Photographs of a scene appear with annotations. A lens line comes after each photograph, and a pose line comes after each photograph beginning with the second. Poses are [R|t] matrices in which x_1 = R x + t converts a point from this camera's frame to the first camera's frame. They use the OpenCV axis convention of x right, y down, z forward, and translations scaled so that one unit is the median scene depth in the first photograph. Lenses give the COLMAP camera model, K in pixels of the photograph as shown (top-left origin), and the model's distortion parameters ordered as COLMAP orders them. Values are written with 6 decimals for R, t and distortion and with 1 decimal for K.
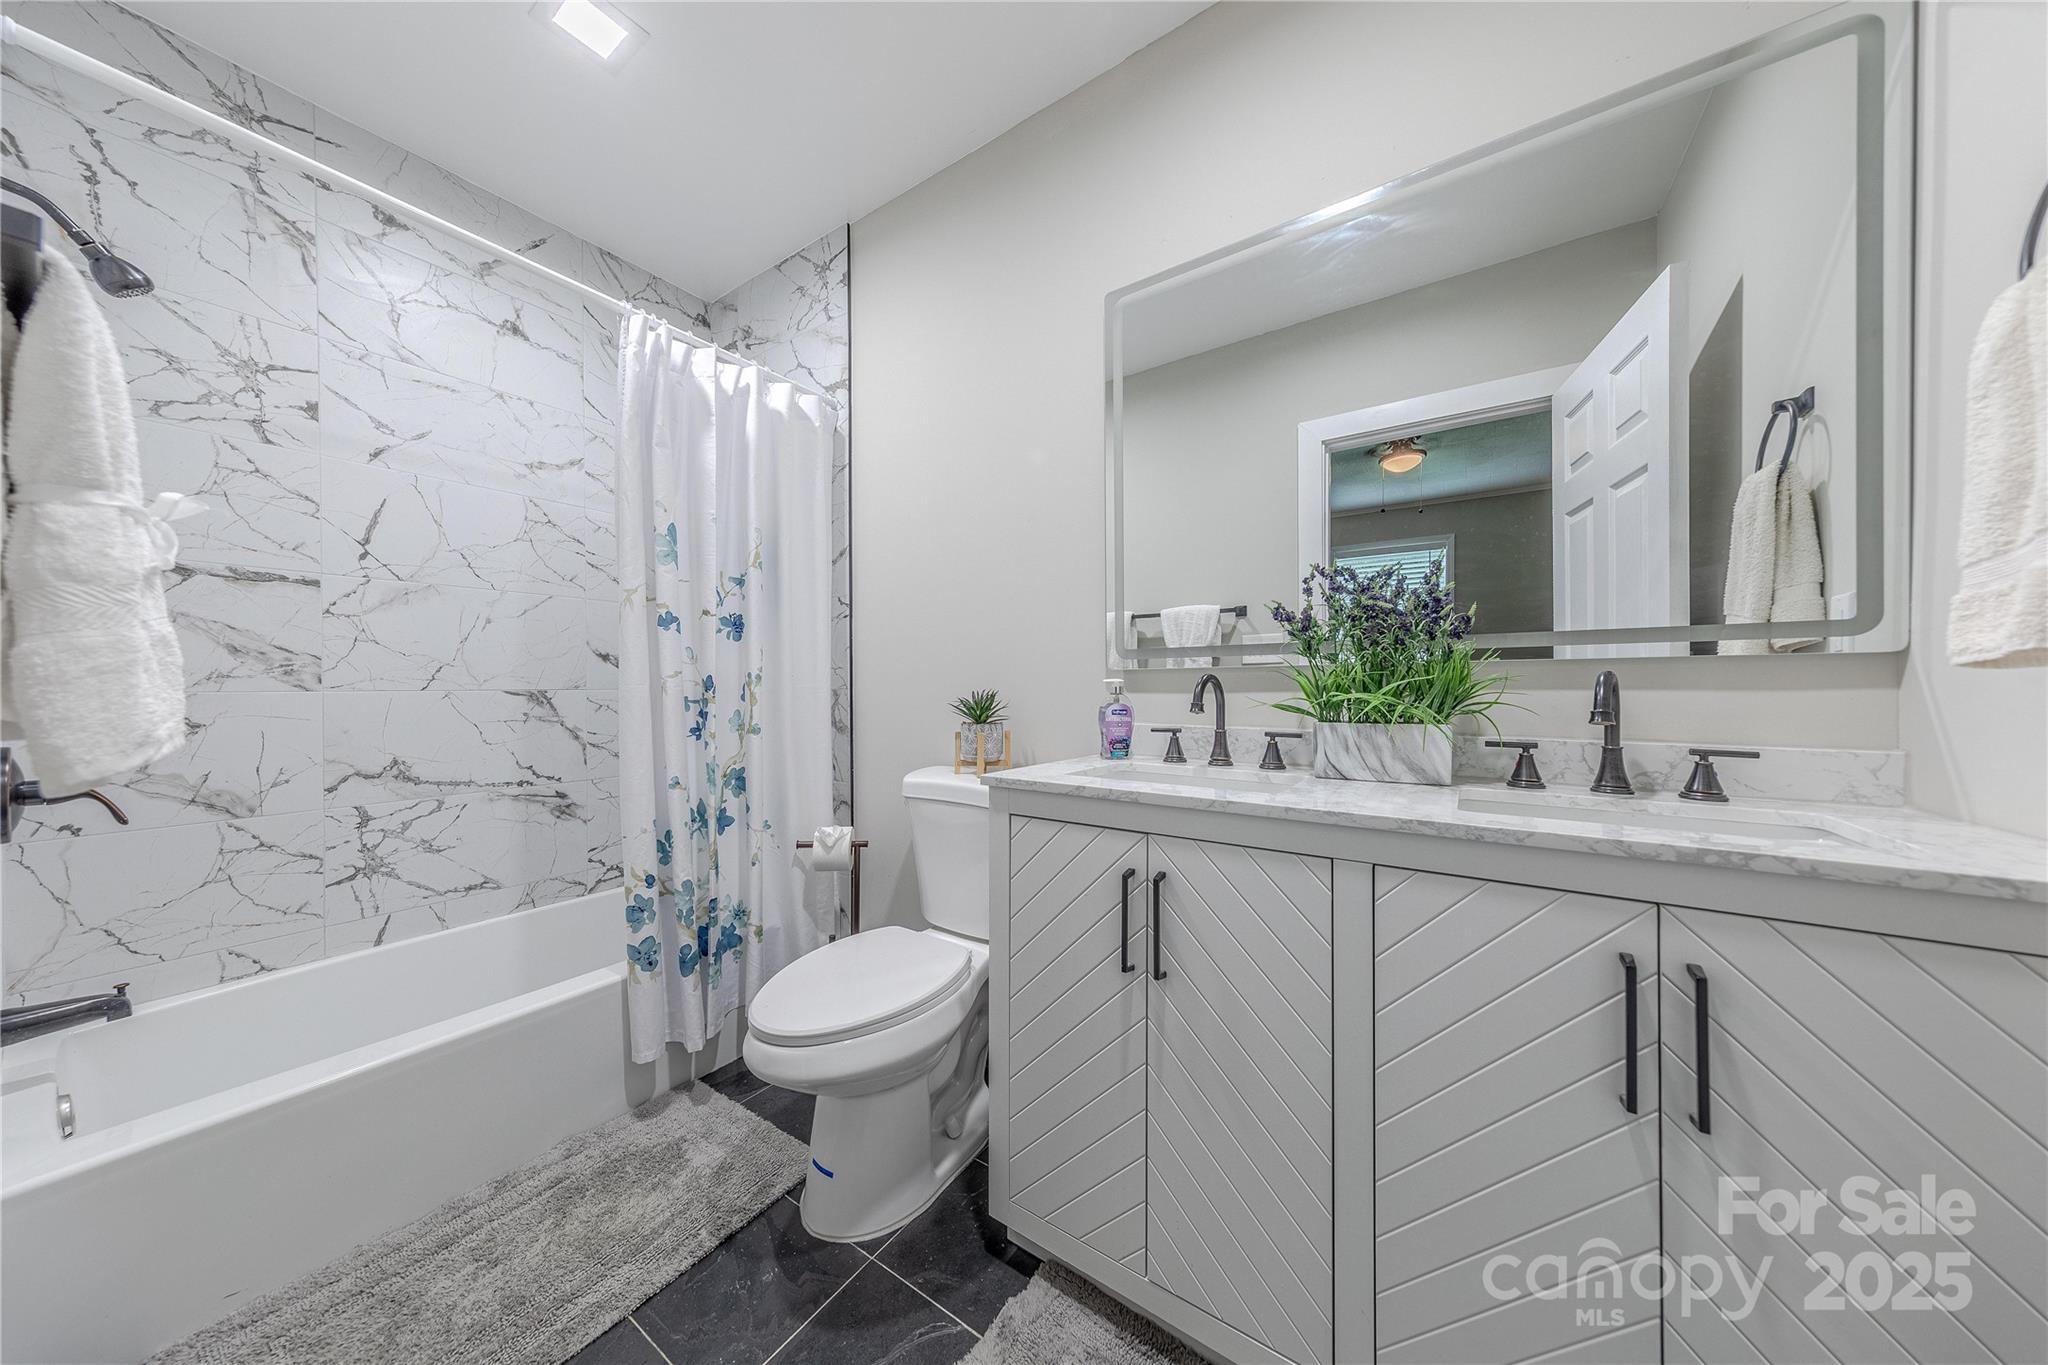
lens RADIAL K [[653.2, 0, 1022.9], [0, 653.2, 686.7], [0, 0, 1]] dist [0.007646, -0.001469]
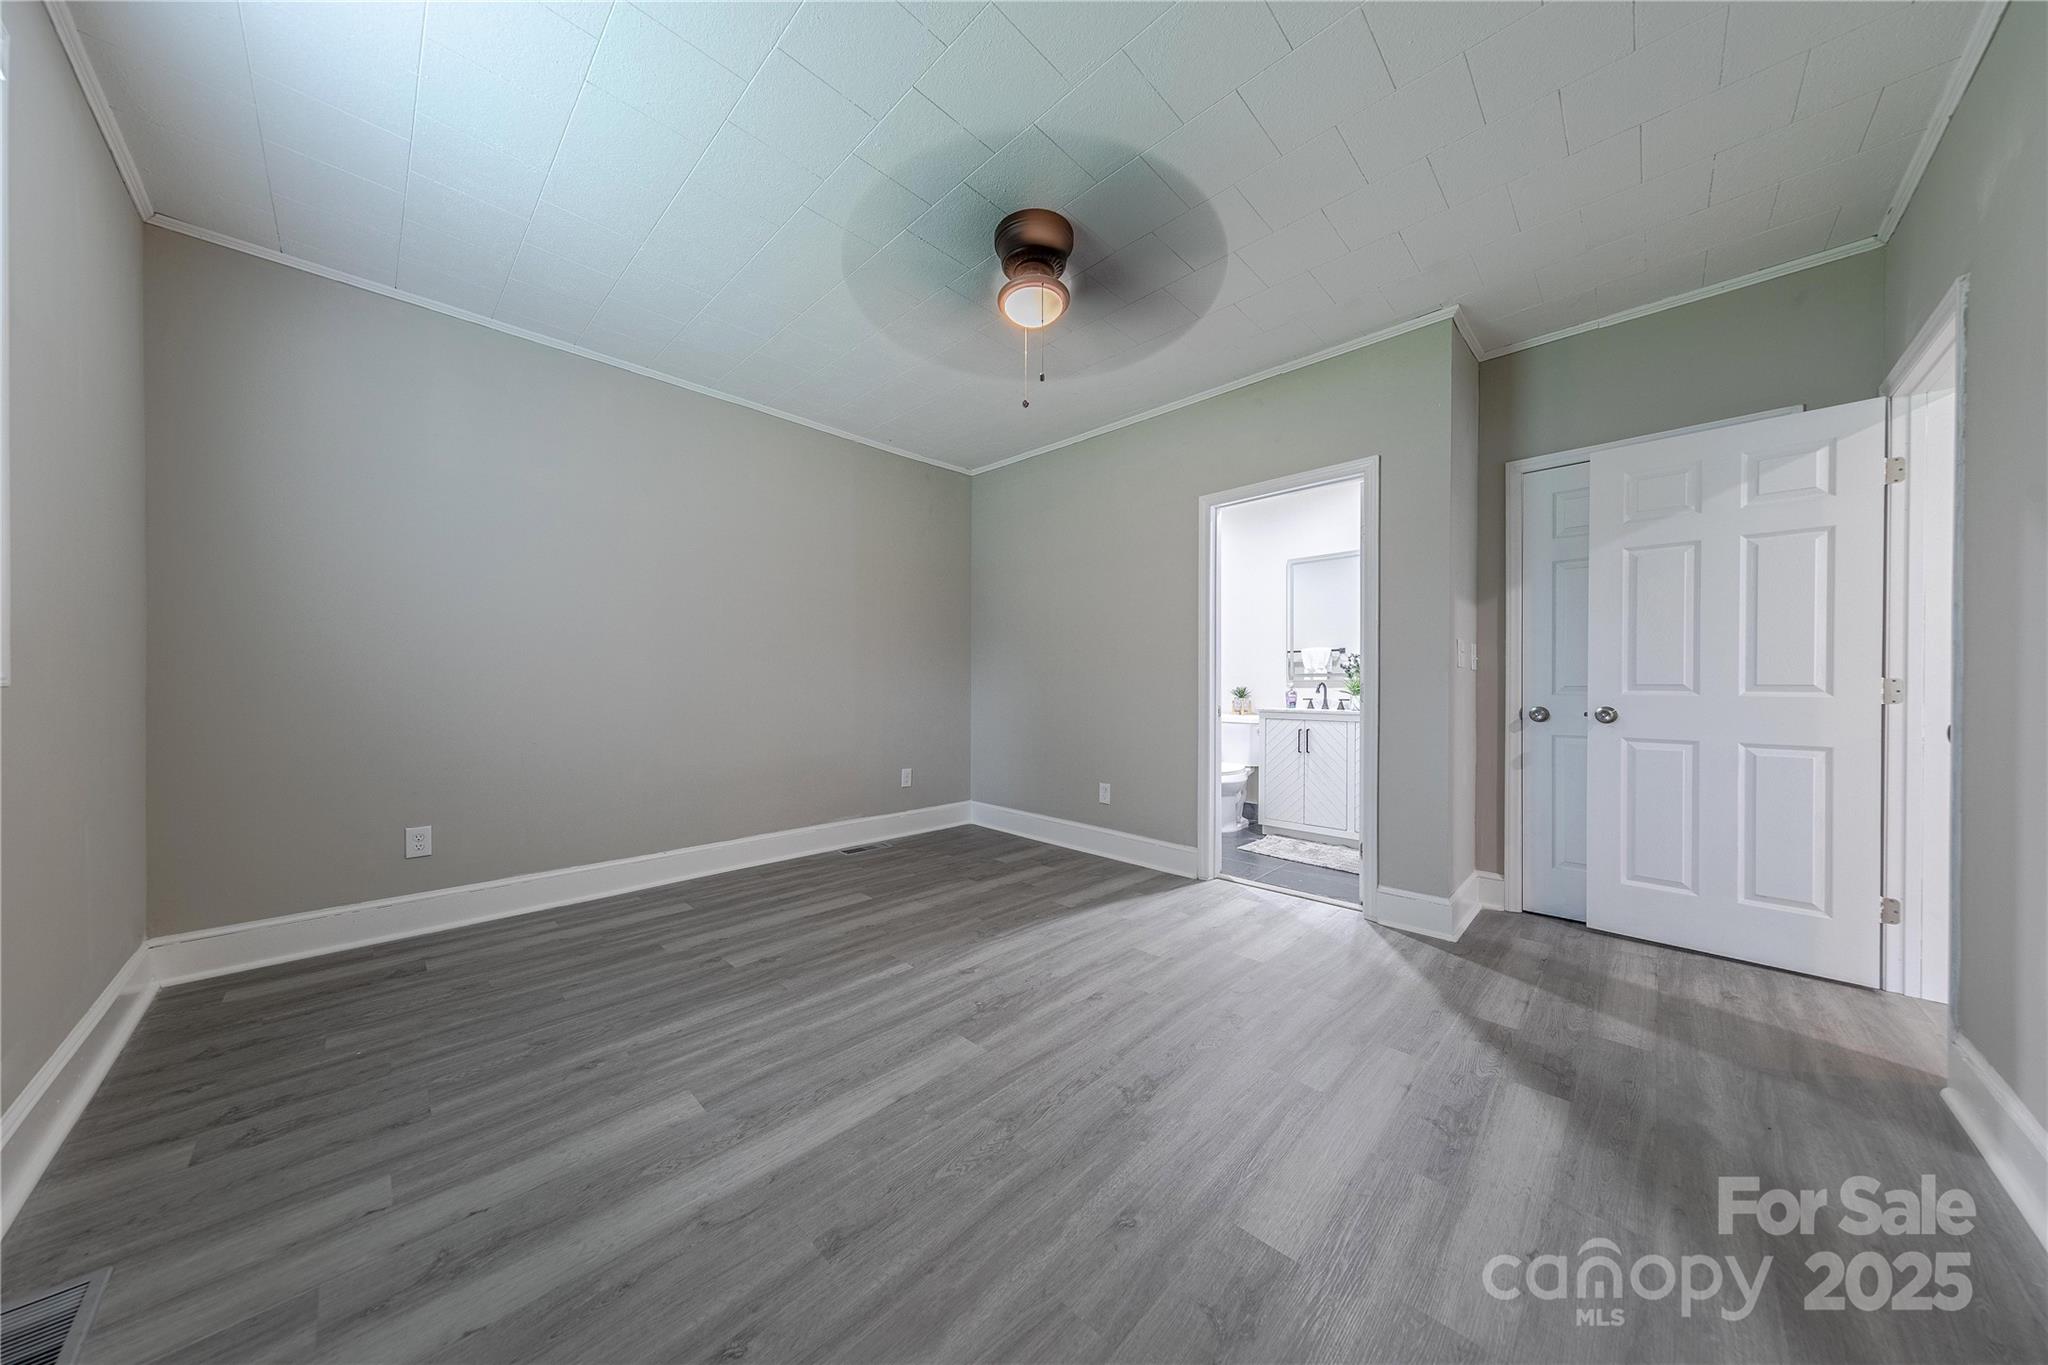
lens RADIAL K [[653.2, 0, 1021.5], [0, 653.2, 687.6], [0, 0, 1]] dist [0.007646, -0.001469]
pose [[0.984541, 0.001774, -0.175147, -0.636415], [-0.001214, 0.999994, 0.003302, -0.001002], [0.175152, -0.003038, 0.984537, -2.545009]]
